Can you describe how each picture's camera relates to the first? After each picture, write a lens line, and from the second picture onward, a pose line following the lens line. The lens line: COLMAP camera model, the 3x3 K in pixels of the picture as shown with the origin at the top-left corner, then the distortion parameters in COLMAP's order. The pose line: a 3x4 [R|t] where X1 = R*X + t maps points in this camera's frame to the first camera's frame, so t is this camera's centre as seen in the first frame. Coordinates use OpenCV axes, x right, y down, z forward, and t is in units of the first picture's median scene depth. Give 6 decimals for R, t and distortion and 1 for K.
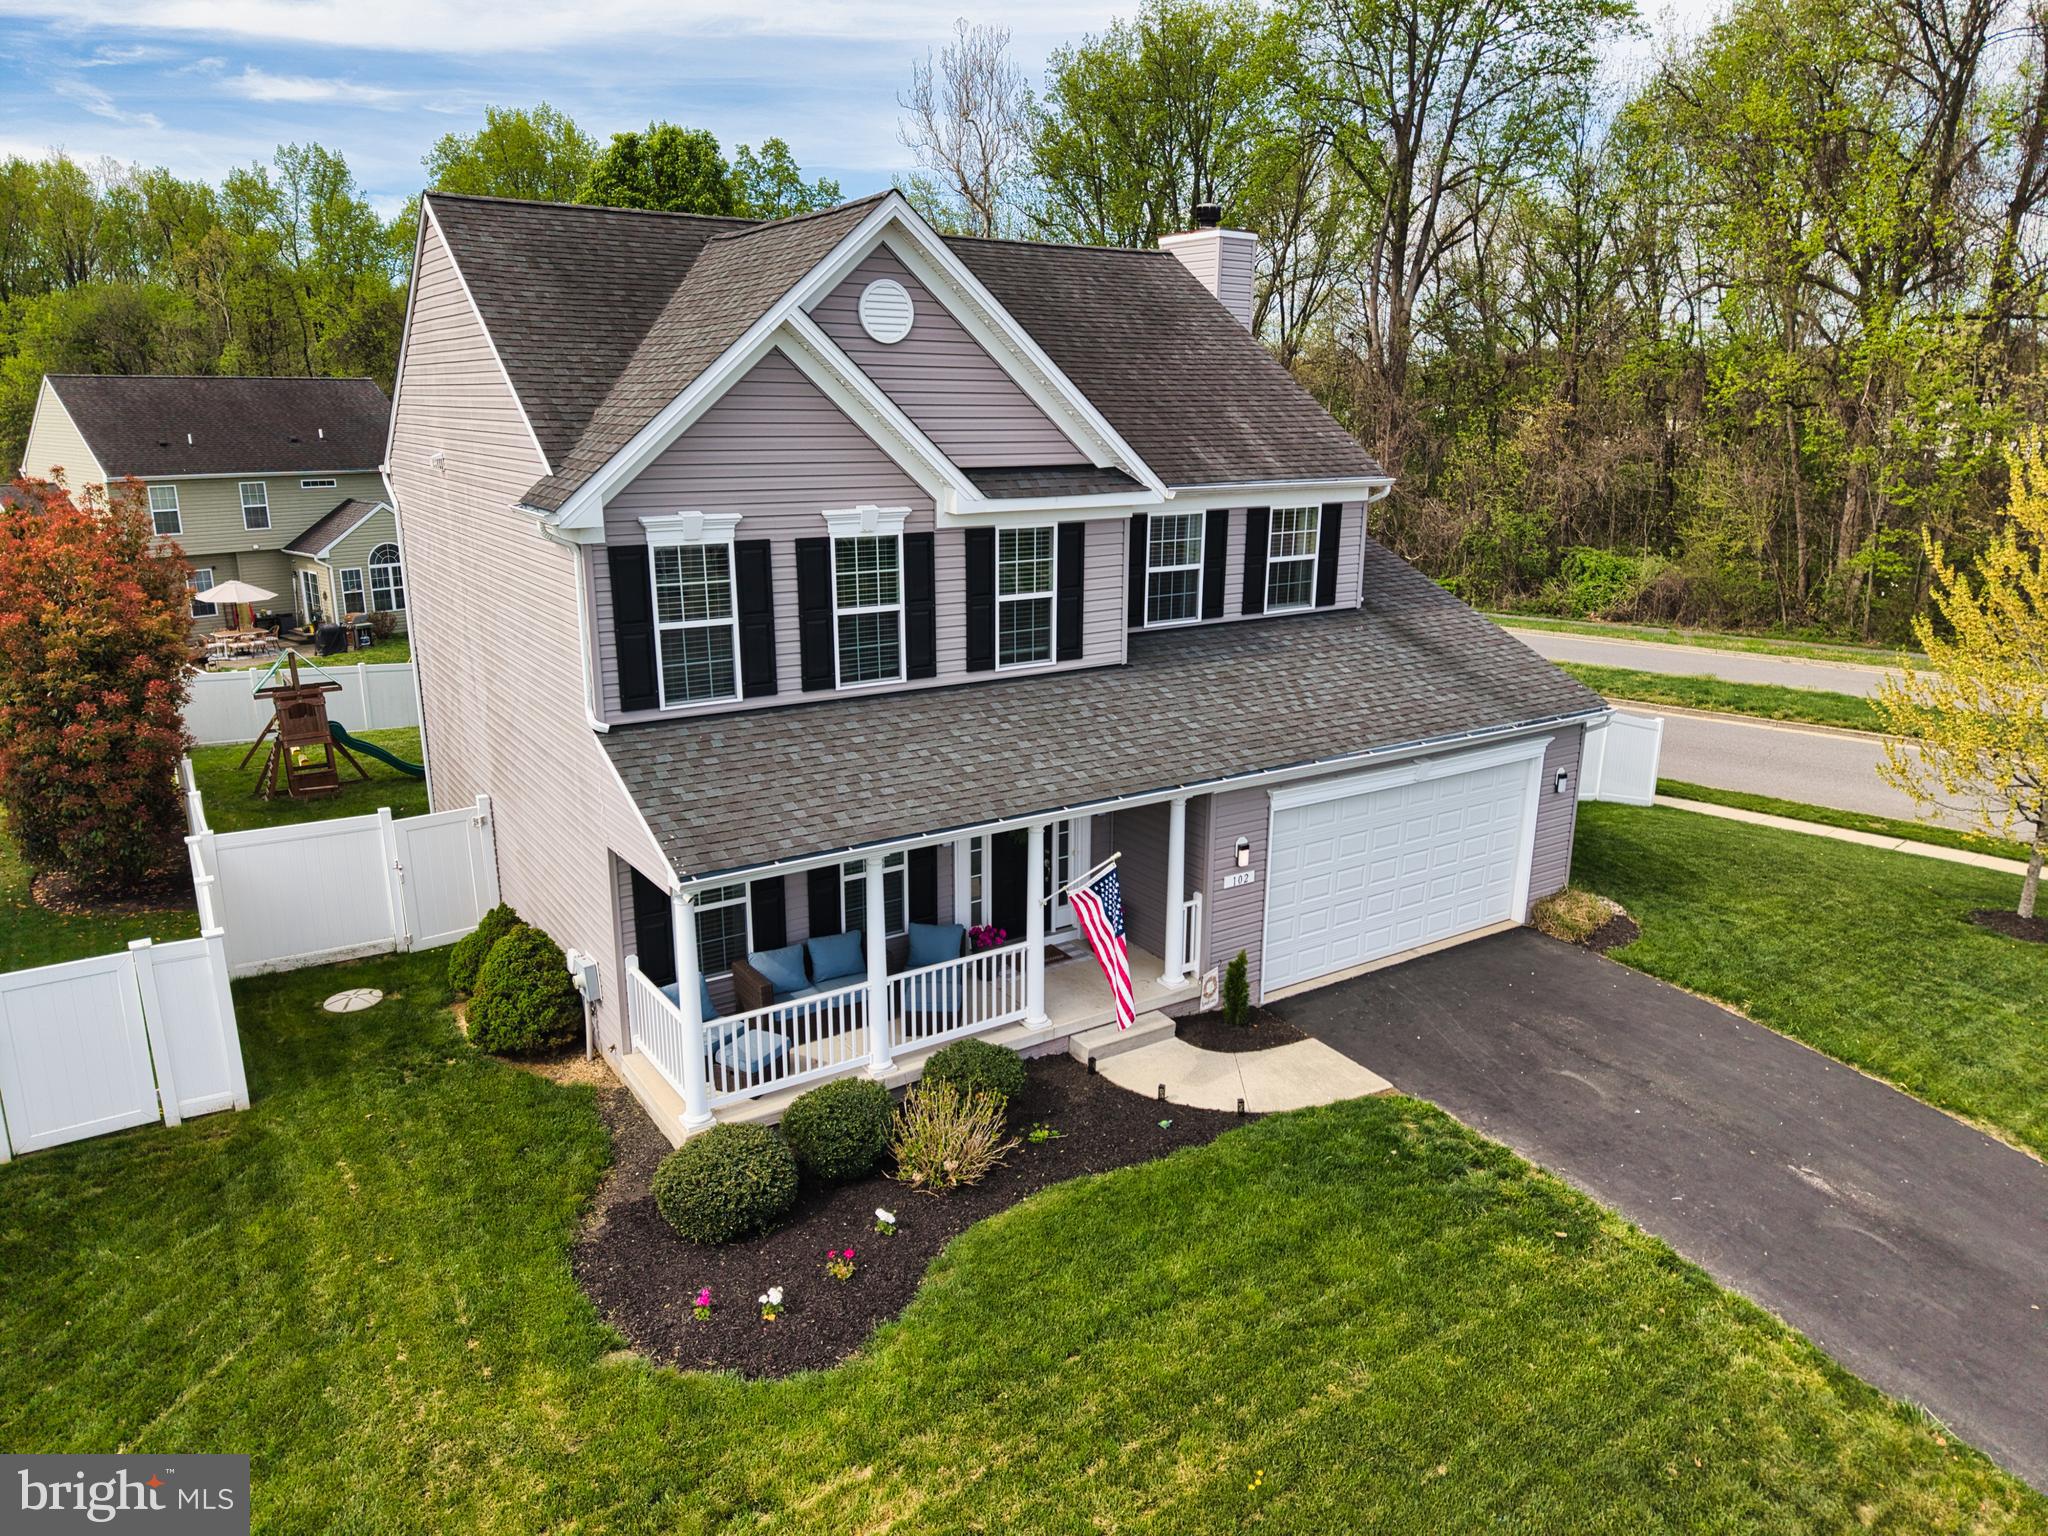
lens RADIAL K [[1354.7, 0, 1024.0], [0, 1354.7, 768.0], [0, 0, 1]] dist [0.024015, -0.005726]
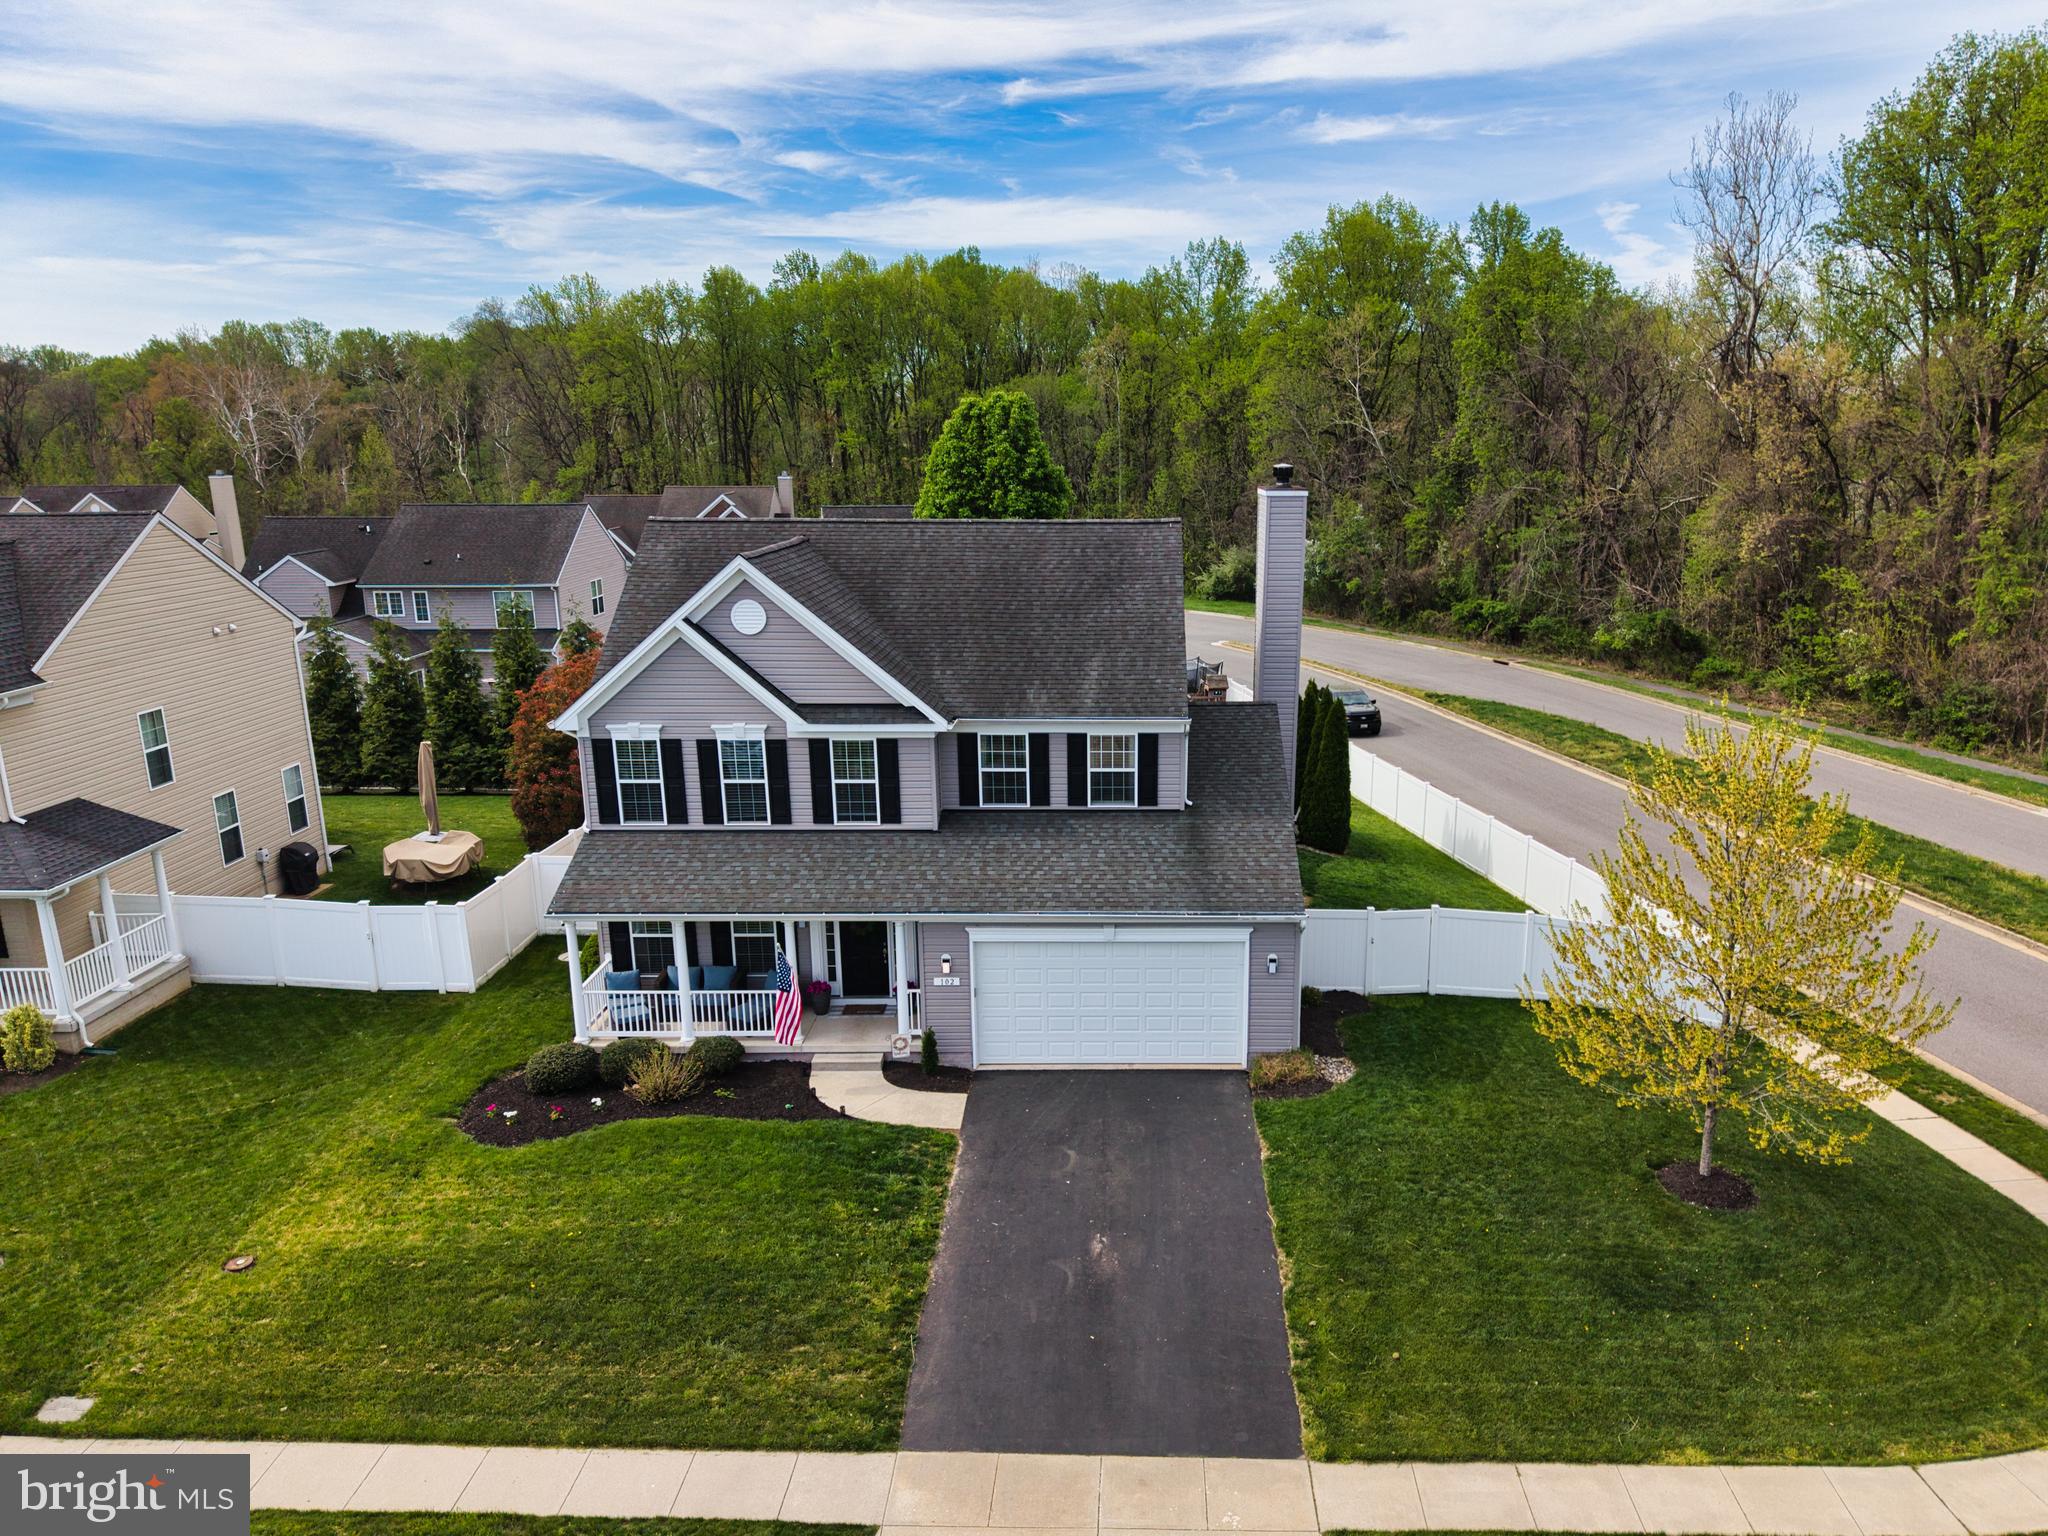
lens RADIAL K [[1458.1, 0, 1155.5], [0, 1458.1, 838.0], [0, 0, 1]] dist [0.023732, -0.007336]
pose [[0.846218, 0.141978, -0.513573, 1.233526], [-0.140688, 0.989178, 0.041647, -0.187592], [0.513928, 0.037012, 0.857034, -0.306355]]
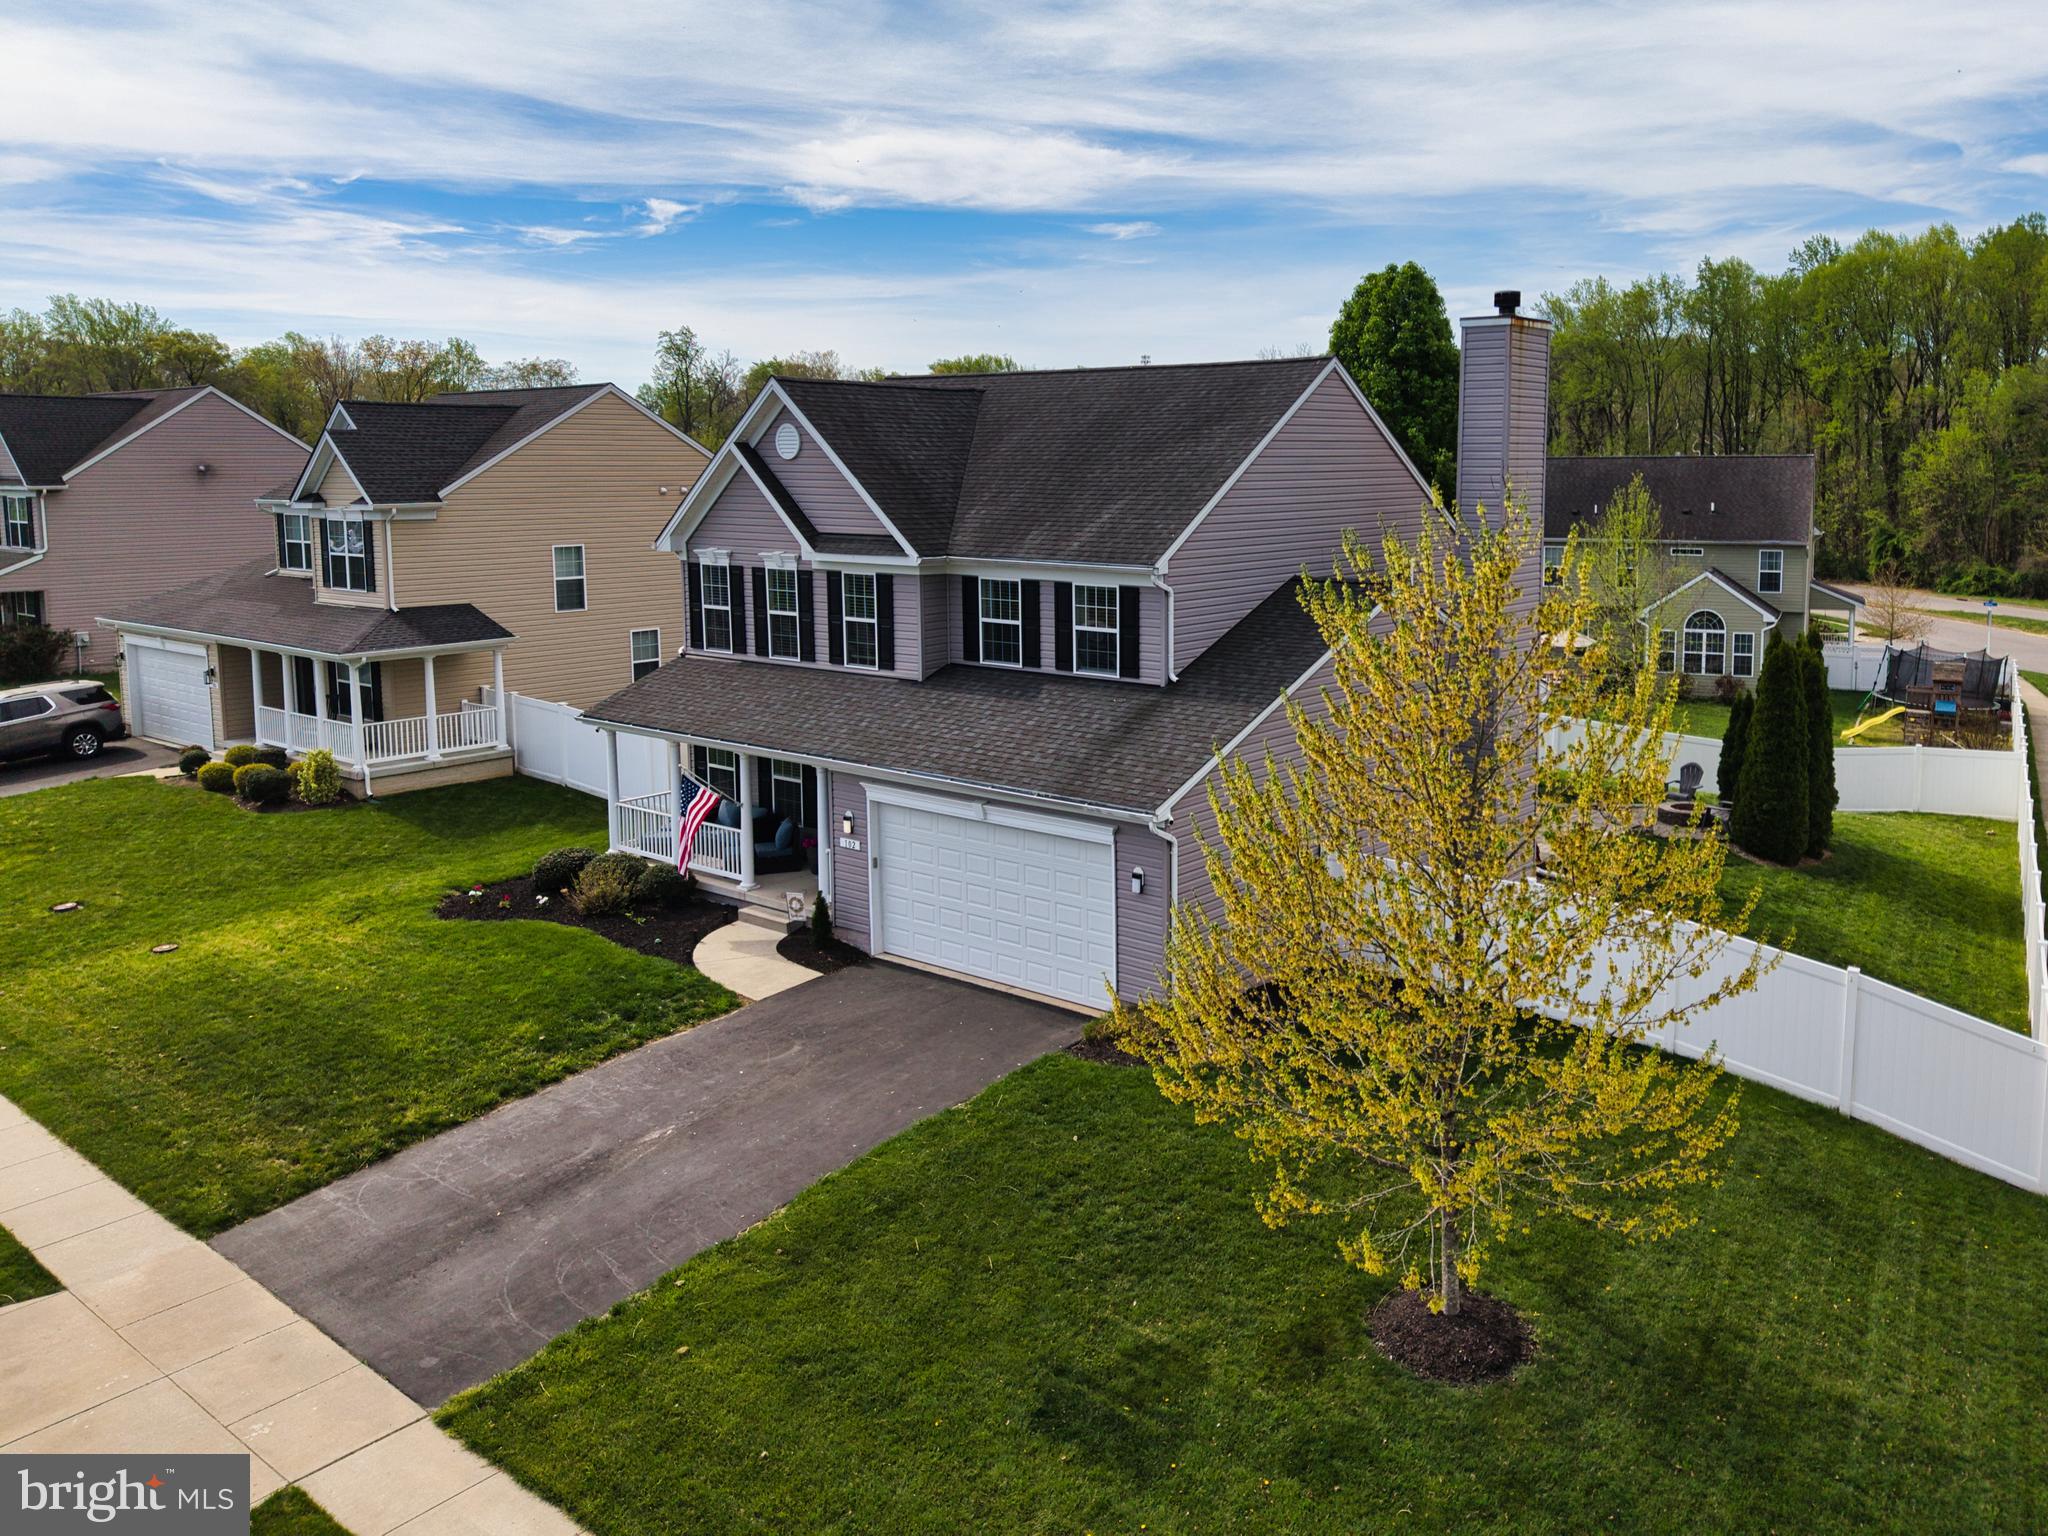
lens RADIAL K [[1595.0, 0, 1227.3], [0, 1595.0, 606.4], [0, 0, 1]] dist [-0.001843, -0.002087]
pose [[0.350548, 0.085827, -0.932604, 1.808236], [-0.239693, 0.970848, -0.000749, -0.242122], [0.905353, 0.223801, 0.360901, 0.750011]]
